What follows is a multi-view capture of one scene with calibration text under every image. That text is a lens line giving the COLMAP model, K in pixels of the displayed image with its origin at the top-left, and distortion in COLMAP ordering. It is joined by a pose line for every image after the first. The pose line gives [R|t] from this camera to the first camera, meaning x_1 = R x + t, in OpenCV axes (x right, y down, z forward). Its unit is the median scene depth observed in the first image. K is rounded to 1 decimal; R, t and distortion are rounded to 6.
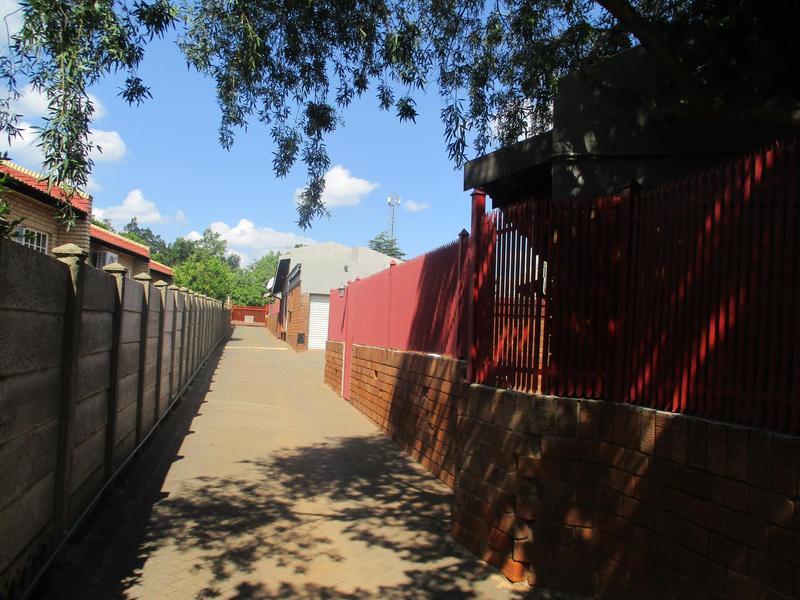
lens RADIAL K [[779.4, 0, 400.0], [0, 779.4, 300.0], [0, 0, 1]] dist [-0.058574, 0.010141]
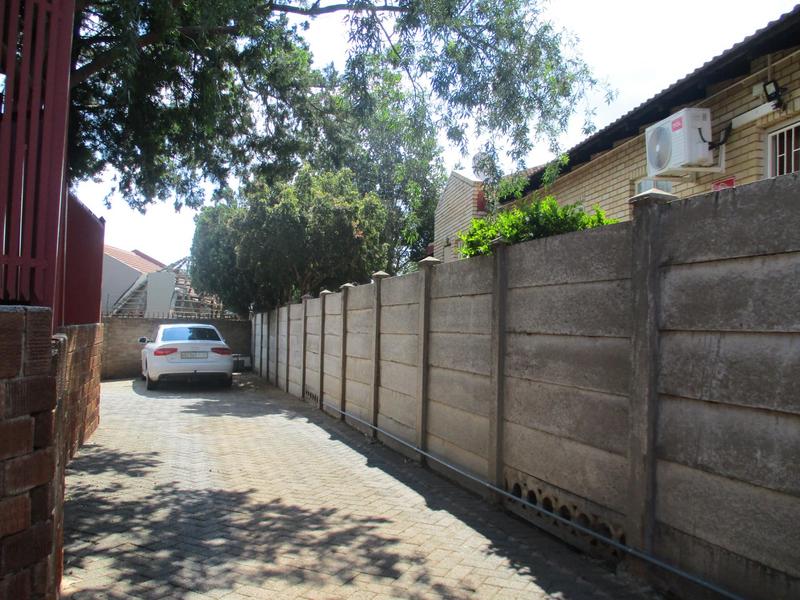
lens RADIAL K [[779.4, 0, 400.0], [0, 779.4, 300.0], [0, 0, 1]] dist [-0.058574, 0.010141]
pose [[-0.995000, -0.071958, -0.069267, -0.123326], [-0.065764, 0.993956, -0.087899, 0.138539], [0.075173, -0.082905, -0.993718, 1.858688]]
